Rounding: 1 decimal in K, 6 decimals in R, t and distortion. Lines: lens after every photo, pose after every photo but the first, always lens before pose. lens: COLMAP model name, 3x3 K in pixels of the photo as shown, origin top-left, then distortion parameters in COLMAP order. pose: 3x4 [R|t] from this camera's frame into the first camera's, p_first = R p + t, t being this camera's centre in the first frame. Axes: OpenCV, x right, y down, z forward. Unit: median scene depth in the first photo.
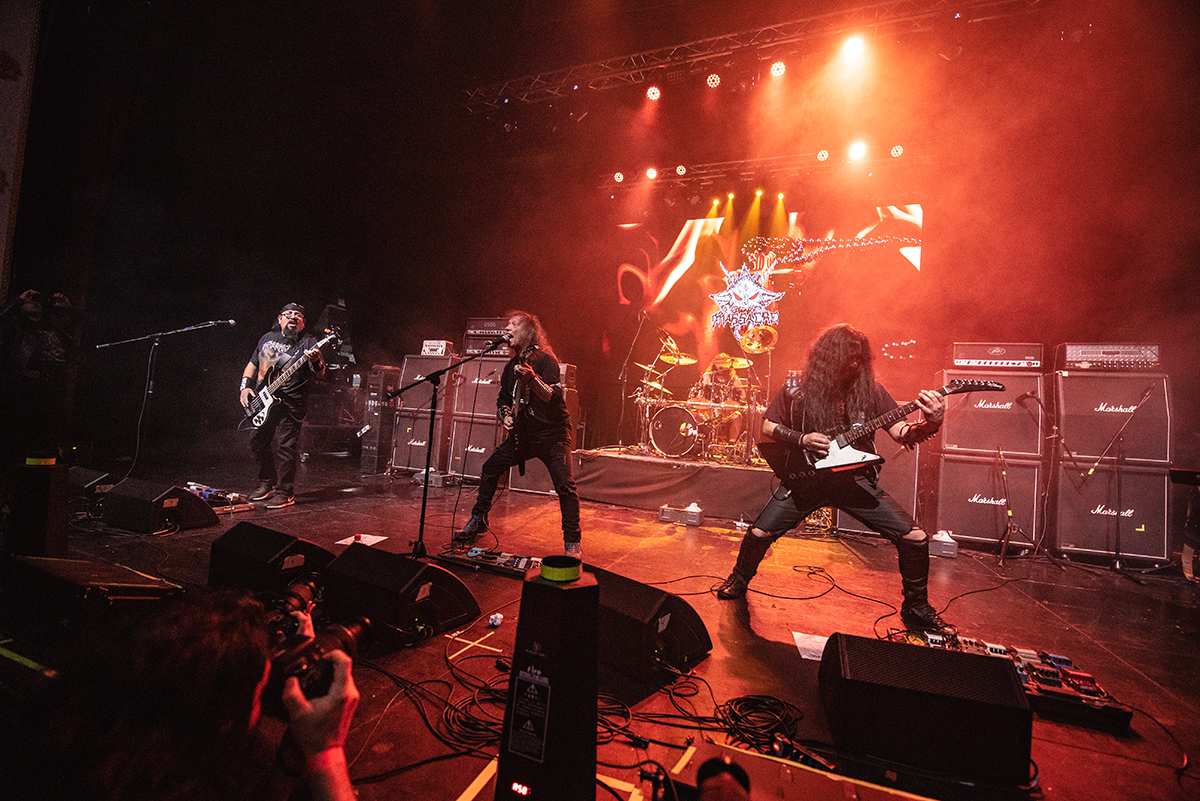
lens RADIAL K [[514.1, 0, 593.6], [0, 514.1, 408.6], [0, 0, 1]] dist [-0.015545, -0.002679]
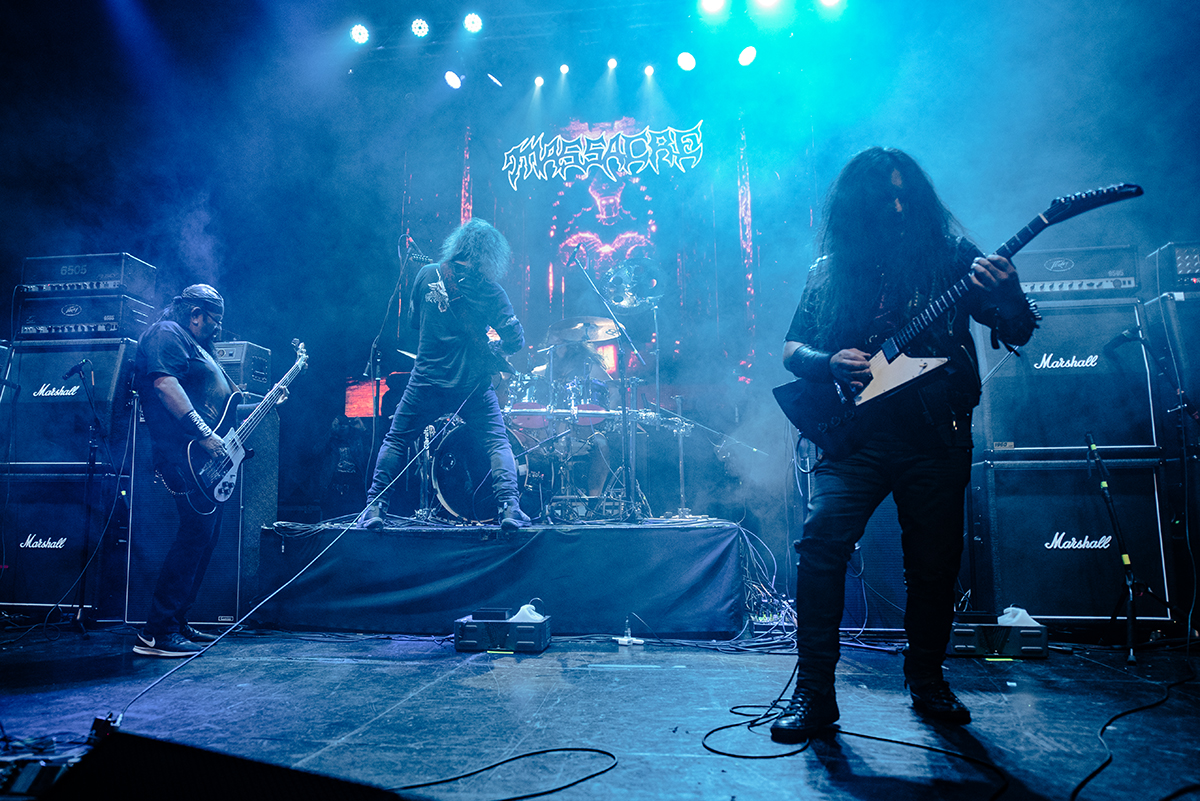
lens RADIAL K [[881.0, 0, 546.6], [0, 881.0, 418.3], [0, 0, 1]] dist [-0.006105, 0.009649]
pose [[0.975694, -0.049228, 0.213535, 0.053636], [0.067355, 0.994639, -0.078458, 0.085856], [-0.208528, 0.090934, 0.973780, 0.217067]]
